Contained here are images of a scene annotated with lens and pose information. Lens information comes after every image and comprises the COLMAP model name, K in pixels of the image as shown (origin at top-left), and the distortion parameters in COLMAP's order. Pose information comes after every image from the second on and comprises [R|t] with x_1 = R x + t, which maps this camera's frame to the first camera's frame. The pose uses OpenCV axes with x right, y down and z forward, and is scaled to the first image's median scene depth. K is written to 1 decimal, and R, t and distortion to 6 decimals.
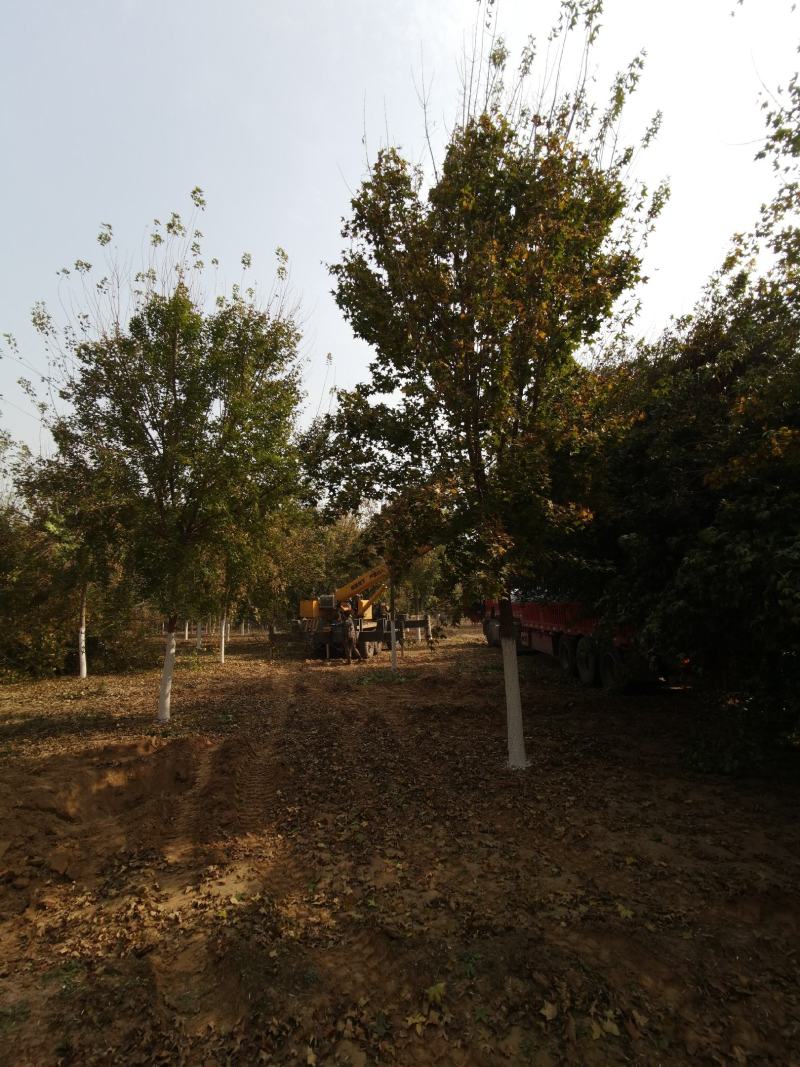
lens RADIAL K [[496.6, 0, 401.9], [0, 496.6, 549.4], [0, 0, 1]] dist [-0.001979, 0.000206]
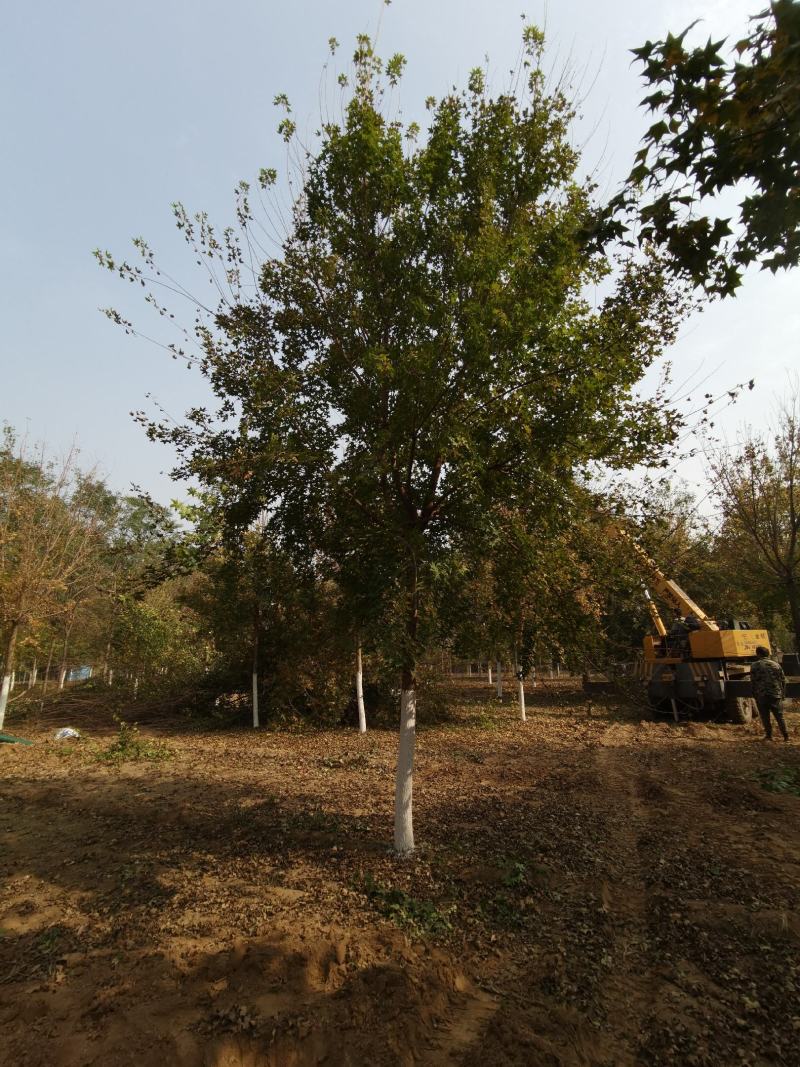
lens RADIAL K [[496.6, 0, 401.9], [0, 496.6, 549.4], [0, 0, 1]] dist [-0.001979, 0.000206]
pose [[0.826211, -0.119409, -0.550561, -0.087045], [0.076141, 0.991980, -0.100884, 0.041602], [0.558192, 0.041431, 0.828677, 0.331283]]
